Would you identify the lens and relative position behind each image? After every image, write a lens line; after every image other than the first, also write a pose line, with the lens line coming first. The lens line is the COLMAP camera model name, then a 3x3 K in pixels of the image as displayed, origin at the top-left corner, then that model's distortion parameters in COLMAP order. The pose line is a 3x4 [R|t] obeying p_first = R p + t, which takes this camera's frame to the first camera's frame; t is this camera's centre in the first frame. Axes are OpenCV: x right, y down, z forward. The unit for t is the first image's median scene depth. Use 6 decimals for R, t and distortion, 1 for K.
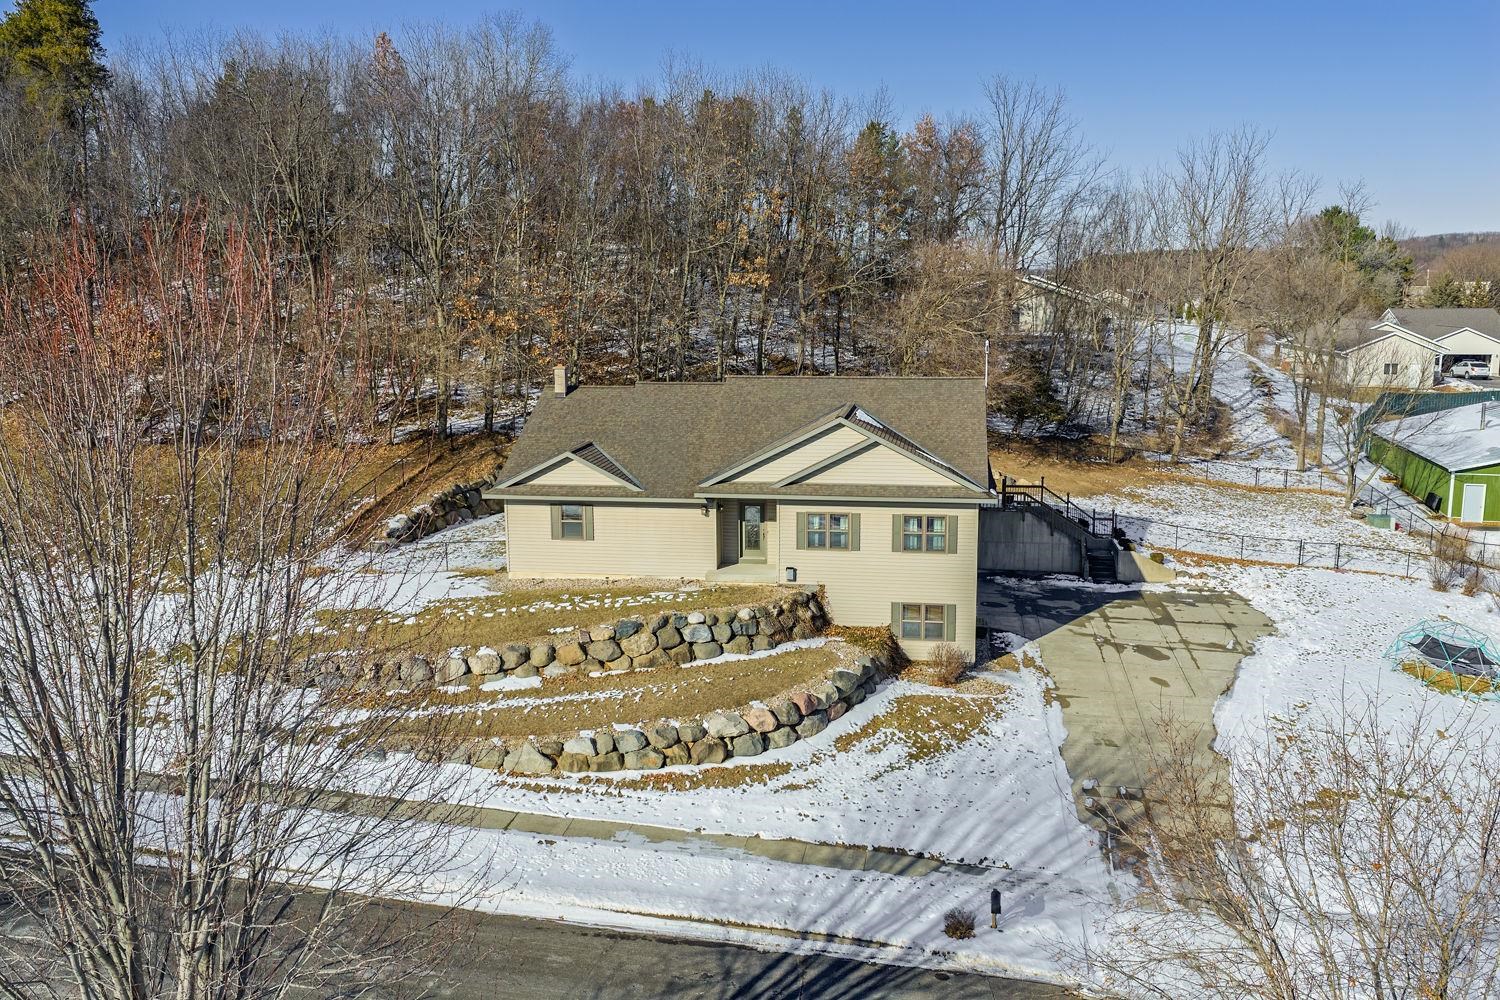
lens RADIAL K [[1247.1, 0, 750.0], [0, 1247.1, 500.0], [0, 0, 1]] dist [0.009415, -0.006317]
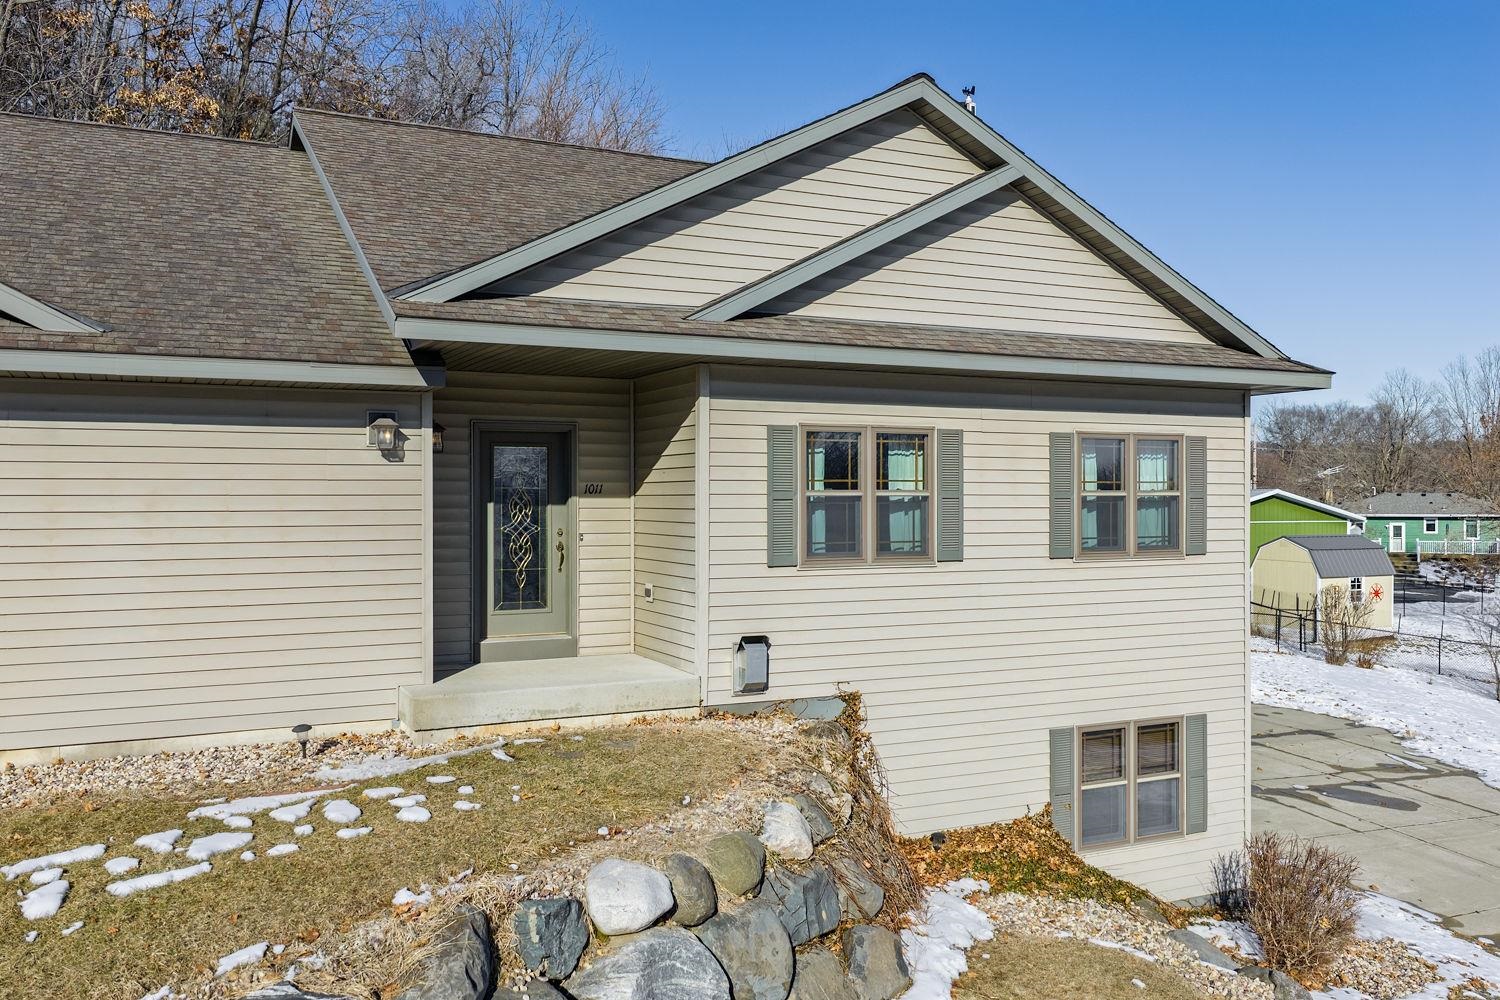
lens RADIAL K [[1247.1, 0, 750.0], [0, 1247.1, 500.0], [0, 0, 1]] dist [0.009415, -0.006317]
pose [[0.819730, 0.001471, 0.572748, -0.119658], [0.094808, 0.985853, -0.138224, 0.062169], [-0.564849, 0.167608, 0.807994, 0.786773]]
